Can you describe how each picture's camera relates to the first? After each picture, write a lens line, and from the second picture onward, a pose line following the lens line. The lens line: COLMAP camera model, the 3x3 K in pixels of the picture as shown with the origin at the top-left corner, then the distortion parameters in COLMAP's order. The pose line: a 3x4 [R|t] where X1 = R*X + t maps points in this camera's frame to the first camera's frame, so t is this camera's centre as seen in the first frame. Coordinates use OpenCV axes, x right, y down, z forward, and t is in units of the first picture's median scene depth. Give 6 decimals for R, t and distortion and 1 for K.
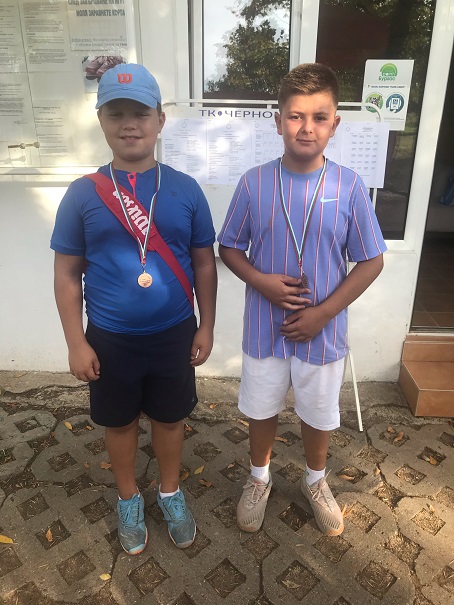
lens RADIAL K [[496.2, 0, 228.4], [0, 496.2, 302.7], [0, 0, 1]] dist [-0.017793, 0.000678]
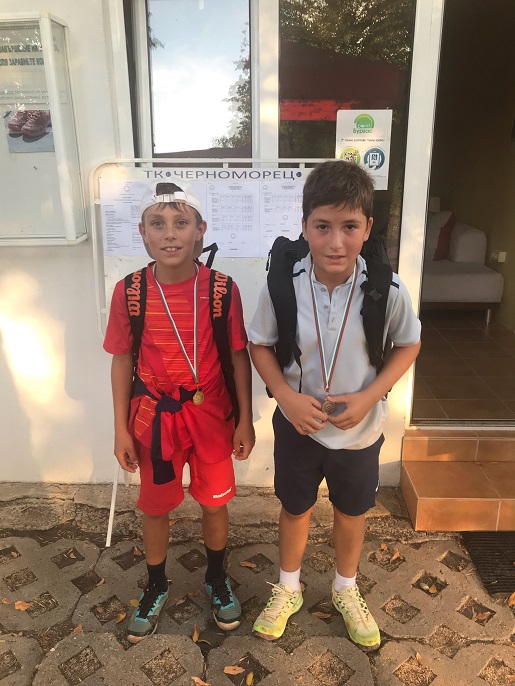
lens RADIAL K [[562.6, 0, 255.8], [0, 562.6, 343.2], [0, 0, 1]] dist [-0.017793, 0.000678]
pose [[0.999756, -0.018975, 0.011266, 0.117175], [0.019725, 0.997301, -0.070718, -0.021714], [-0.009893, 0.070923, 0.997433, 0.057170]]
